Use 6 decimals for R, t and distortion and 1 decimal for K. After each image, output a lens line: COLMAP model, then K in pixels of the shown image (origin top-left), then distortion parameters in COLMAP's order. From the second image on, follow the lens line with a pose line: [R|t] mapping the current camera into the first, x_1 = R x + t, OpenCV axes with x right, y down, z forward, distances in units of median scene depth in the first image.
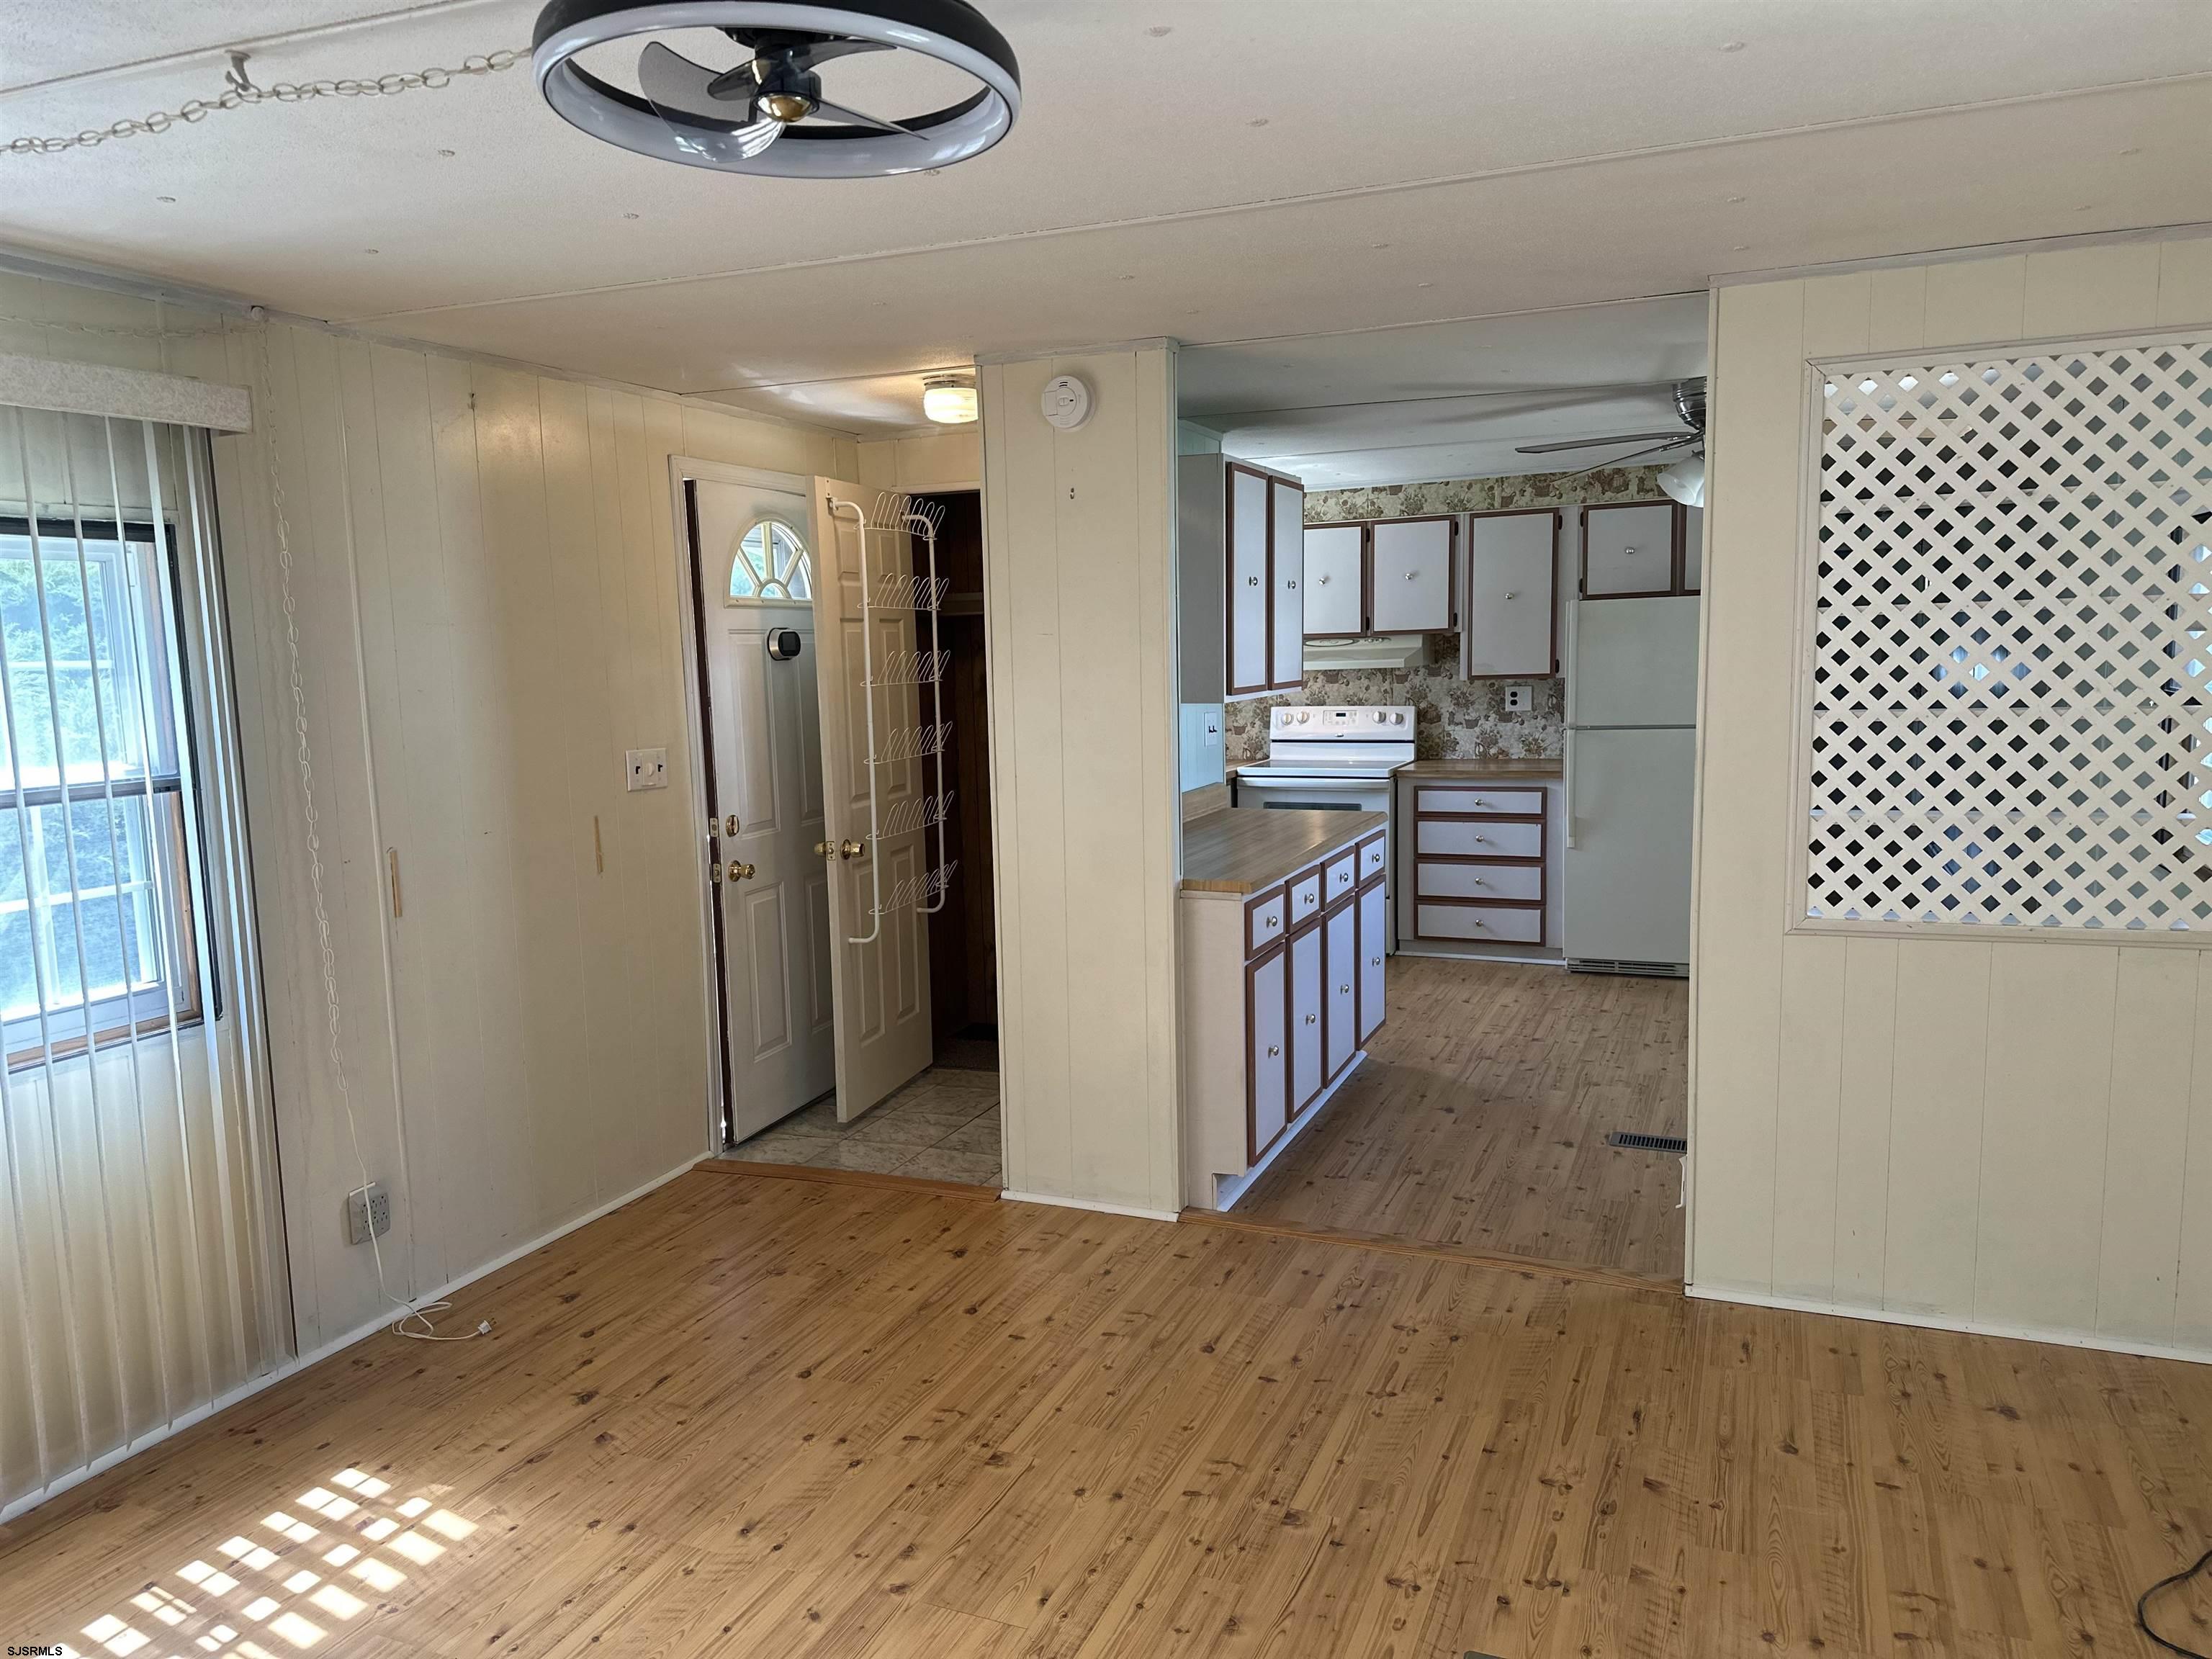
lens RADIAL K [[1547.1, 0, 1074.3], [0, 1547.1, 843.6], [0, 0, 1]] dist [0.060312, -0.074504]
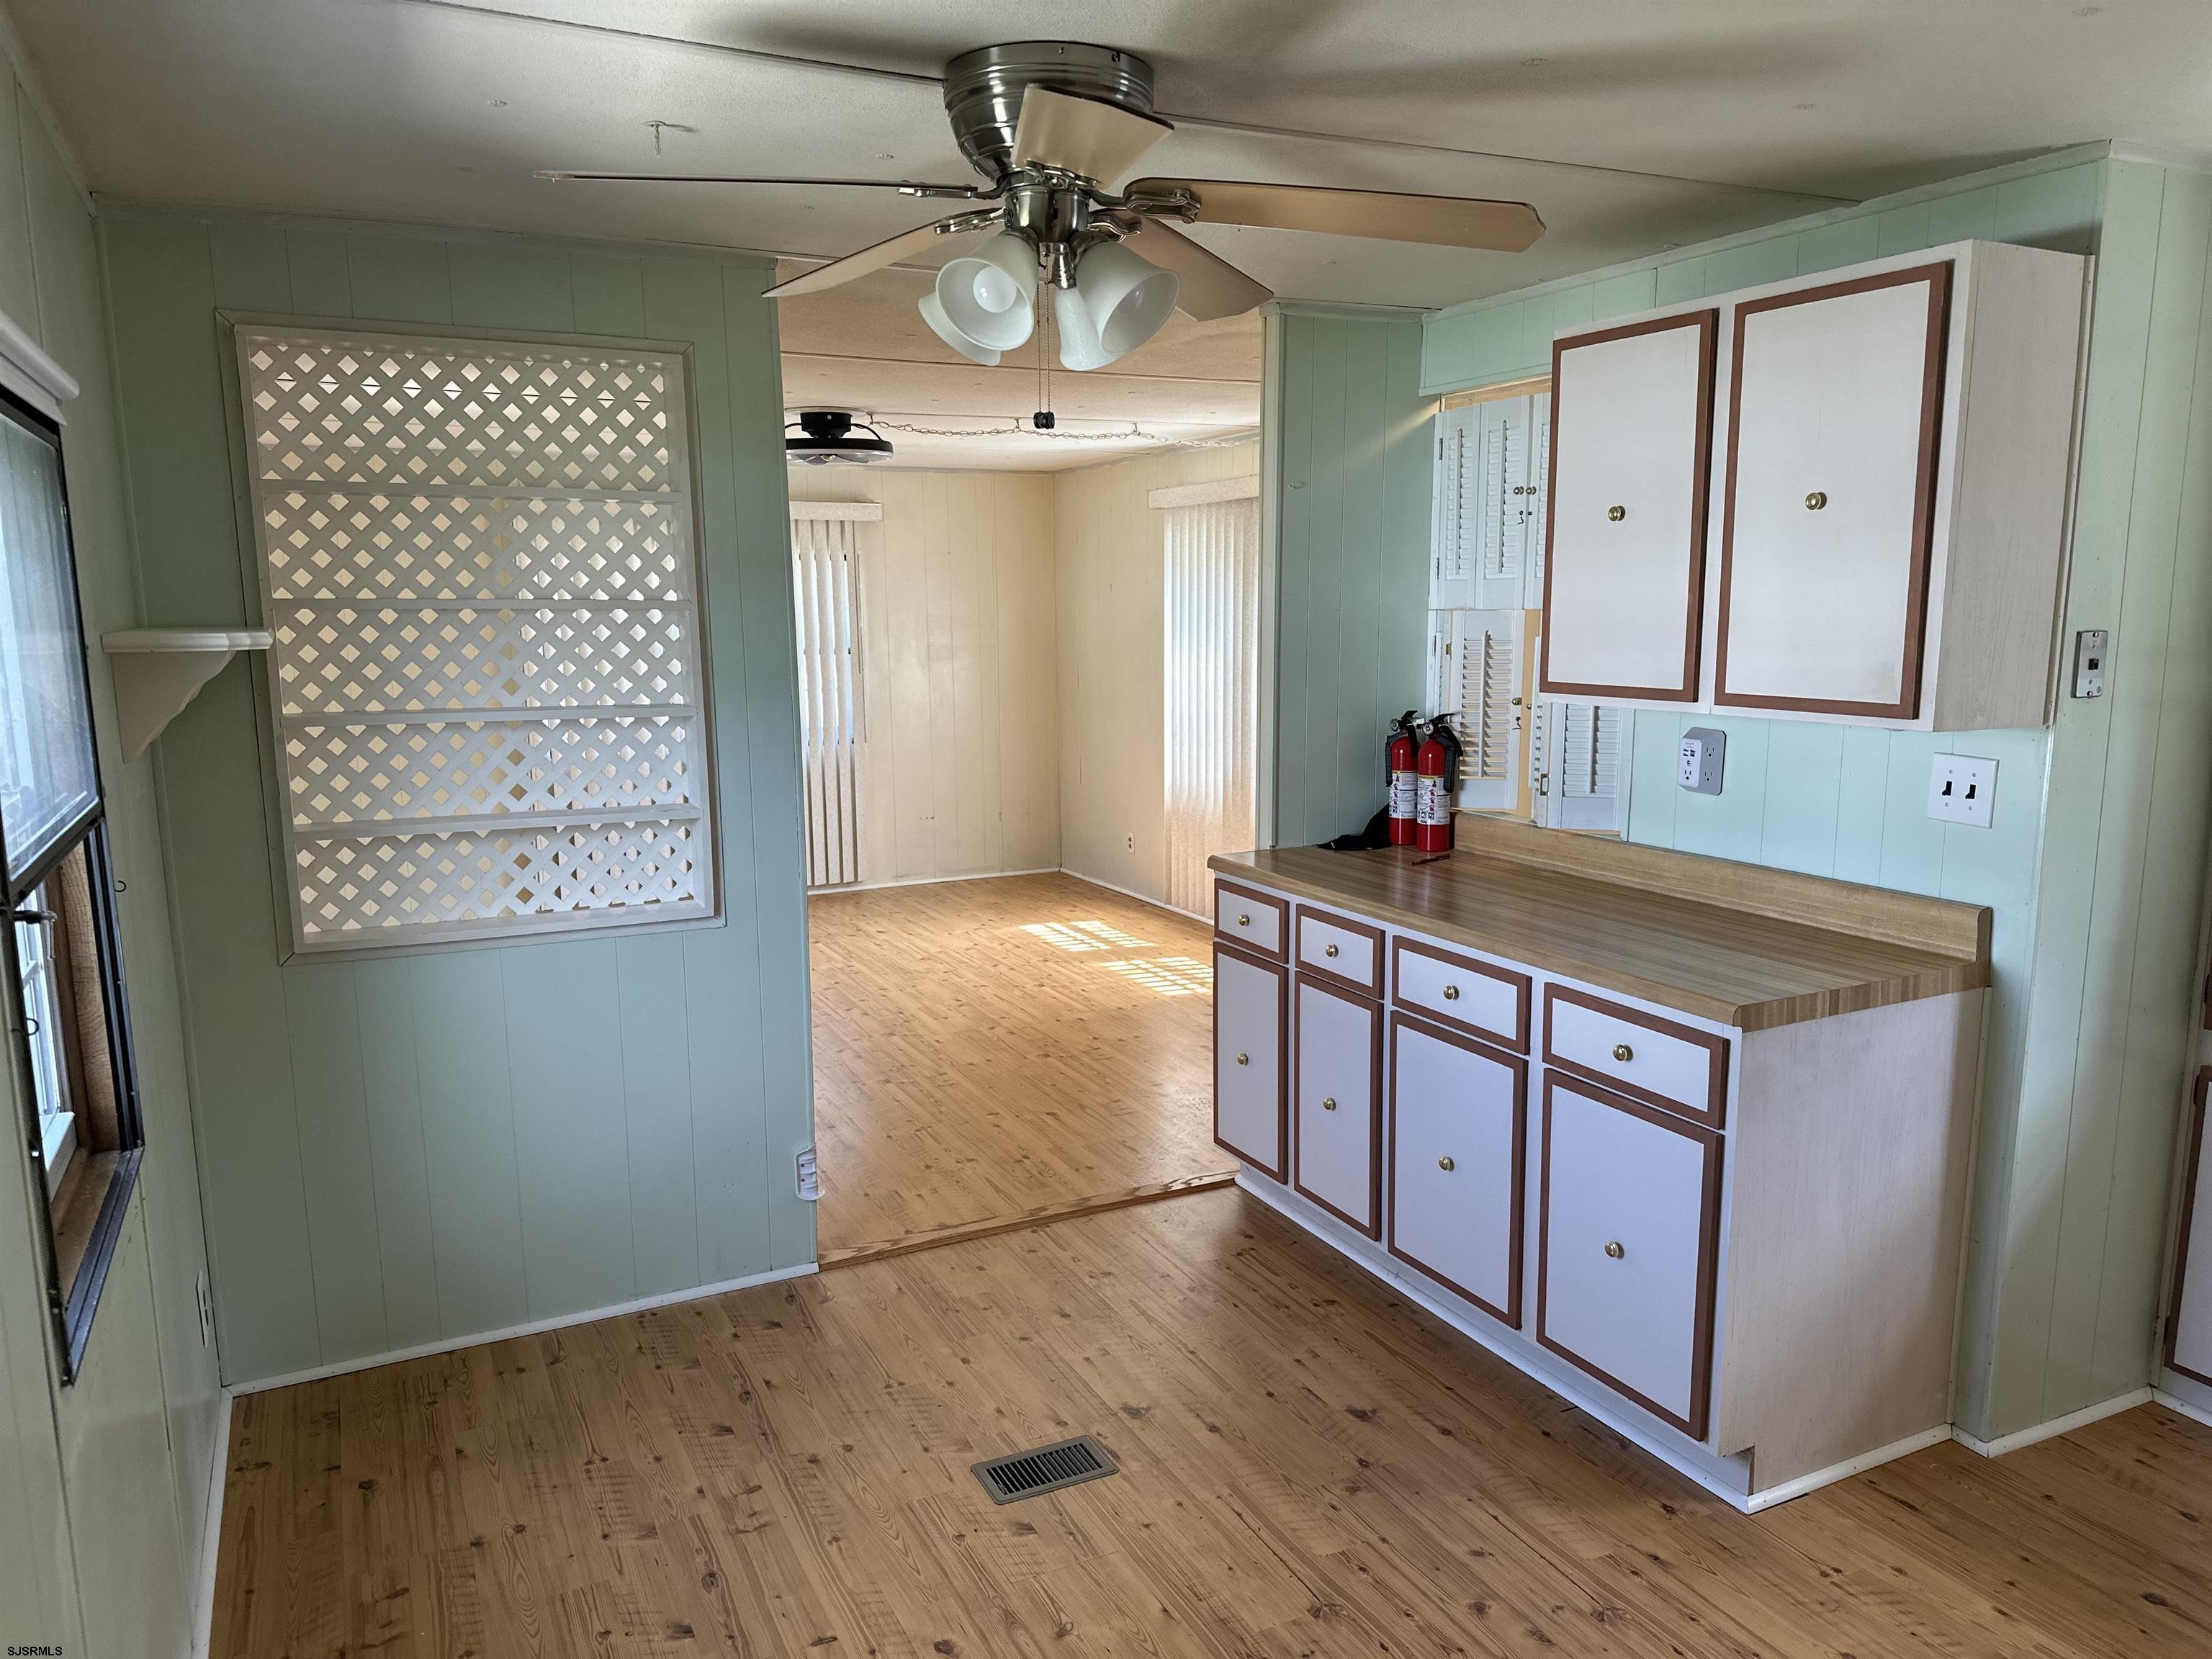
lens RADIAL K [[1547.1, 0, 1114.9], [0, 1547.1, 846.2], [0, 0, 1]] dist [0.060312, -0.074504]
pose [[-0.642140, 0.155972, -0.750553, 1.417997], [-0.072175, 0.962433, 0.261752, -0.375478], [0.763182, 0.222253, -0.606759, 2.447373]]
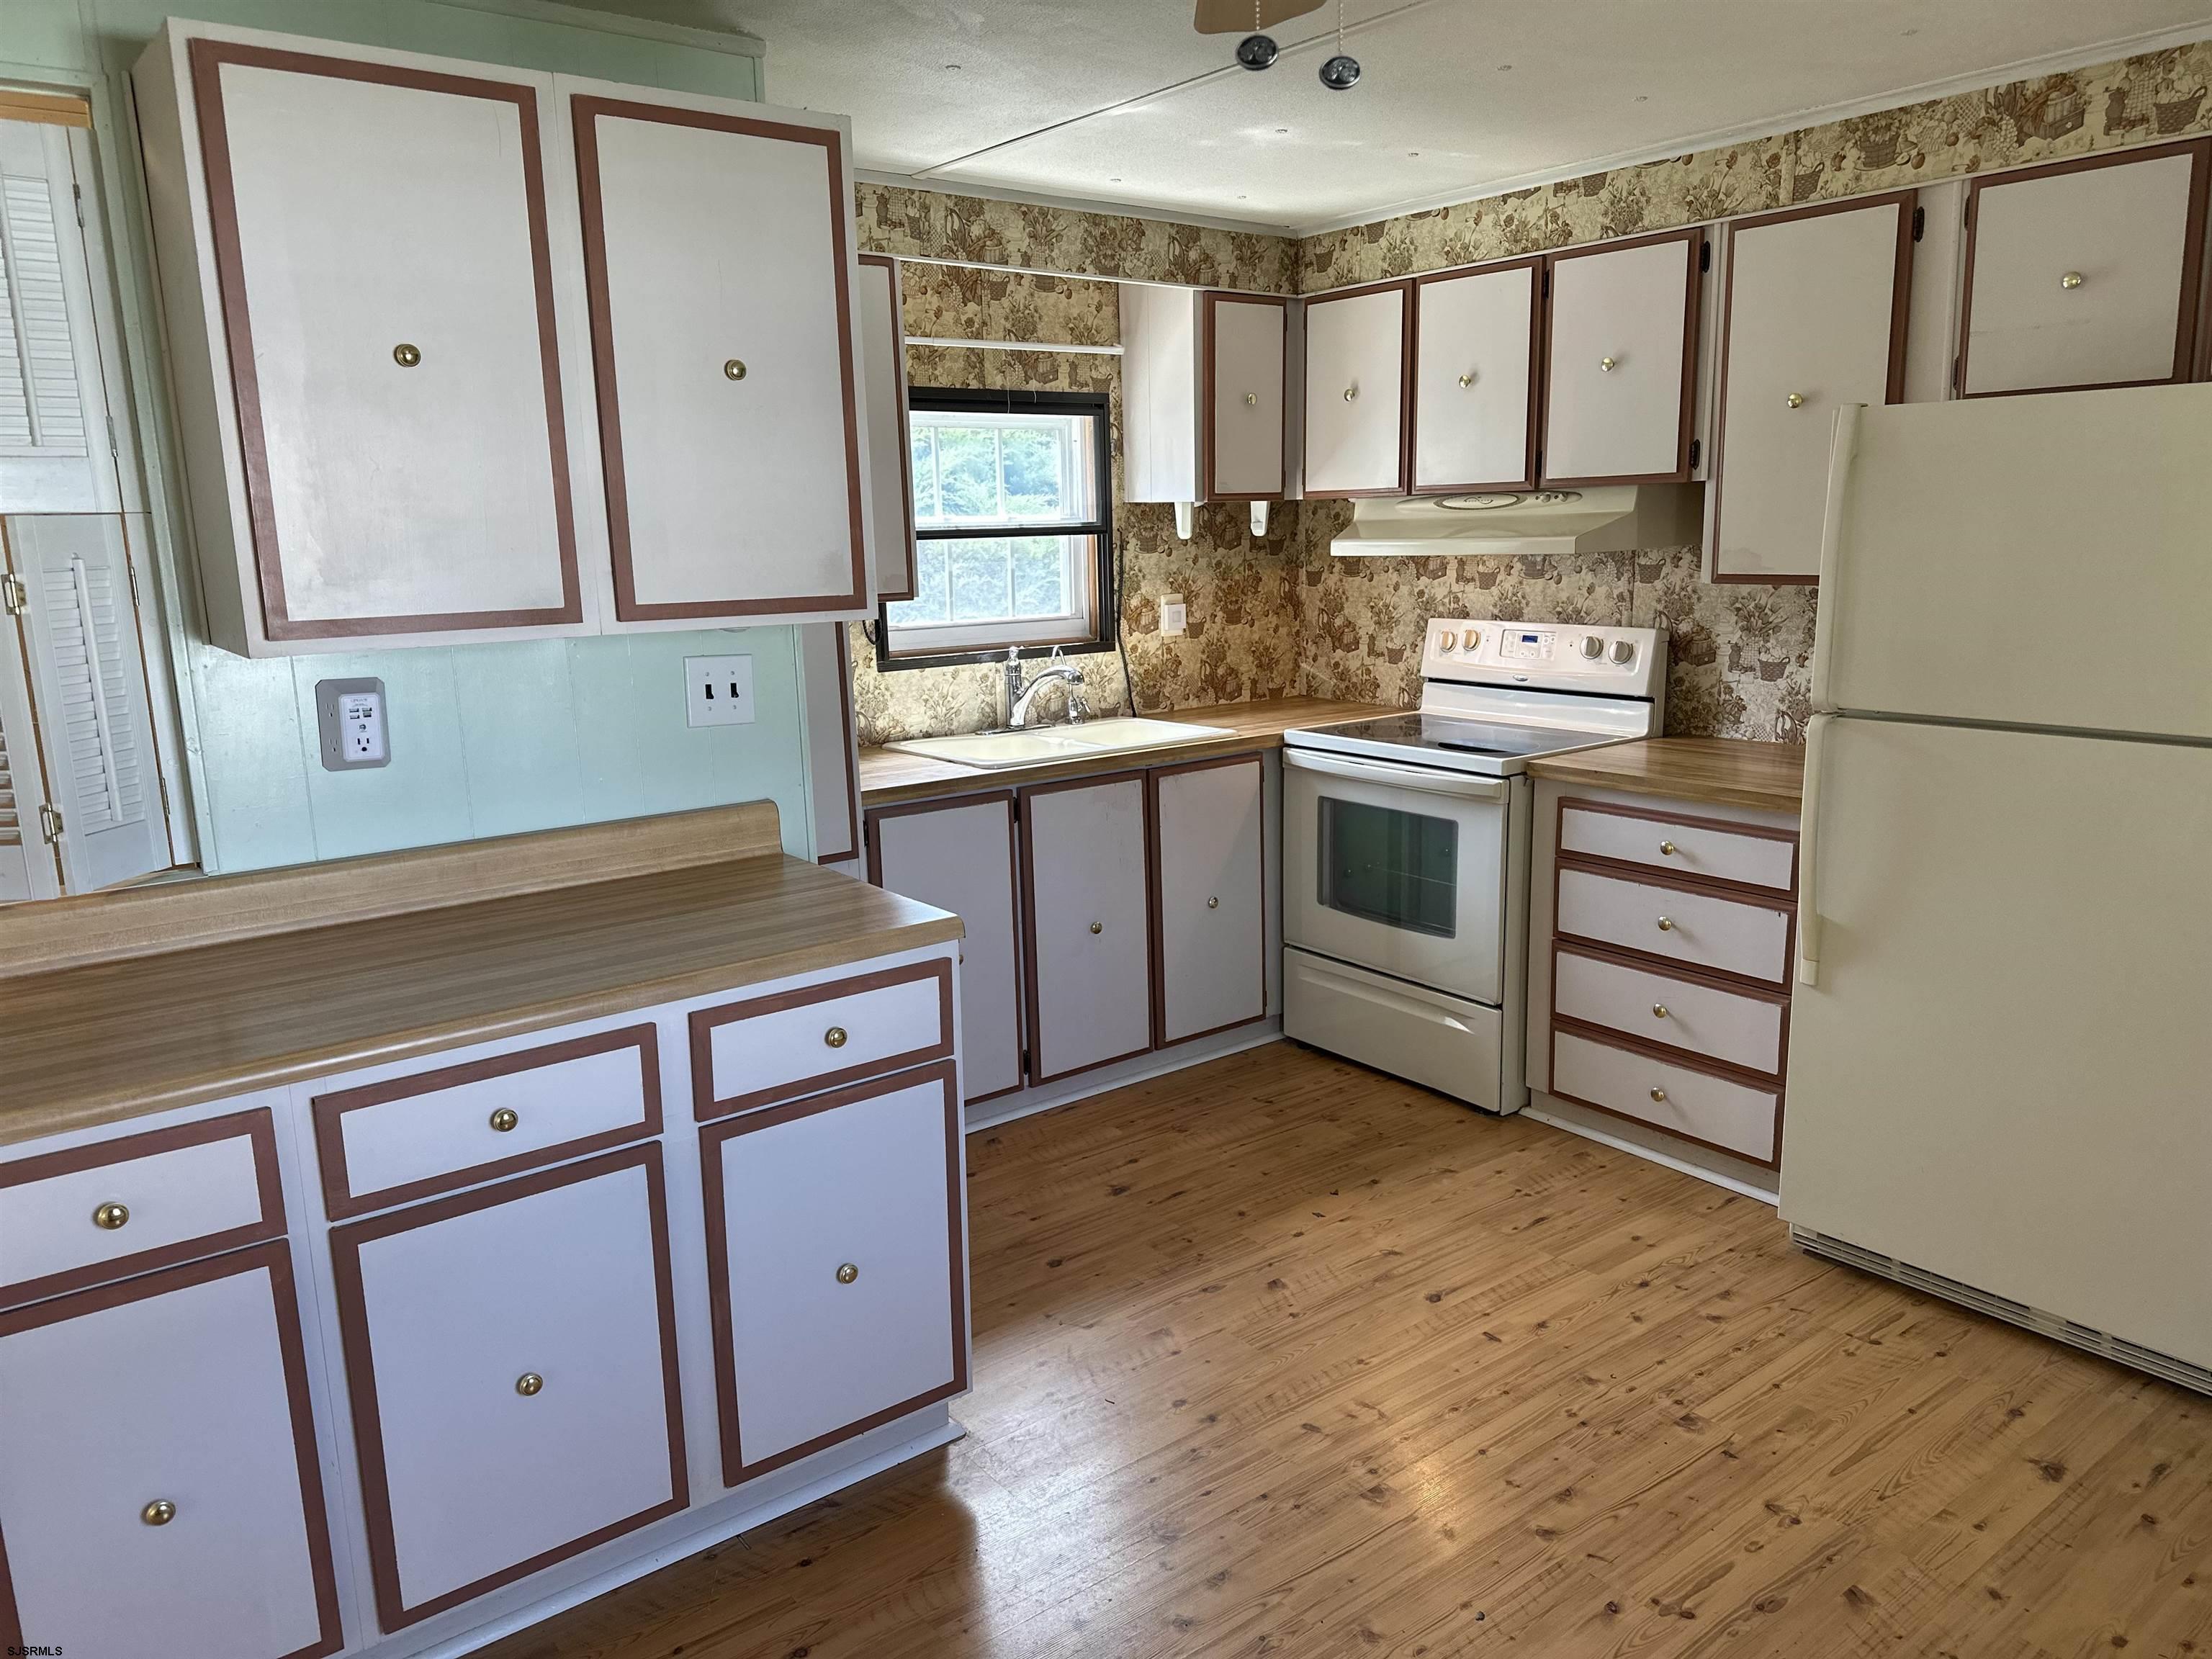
lens RADIAL K [[1547.1, 0, 1146.1], [0, 1547.1, 815.7], [0, 0, 1]] dist [0.060312, -0.074504]
pose [[0.878177, 0.100818, -0.467591, 0.069368], [-0.063660, 0.993473, 0.094647, -0.014391], [0.474081, -0.053350, 0.878863, 0.103227]]
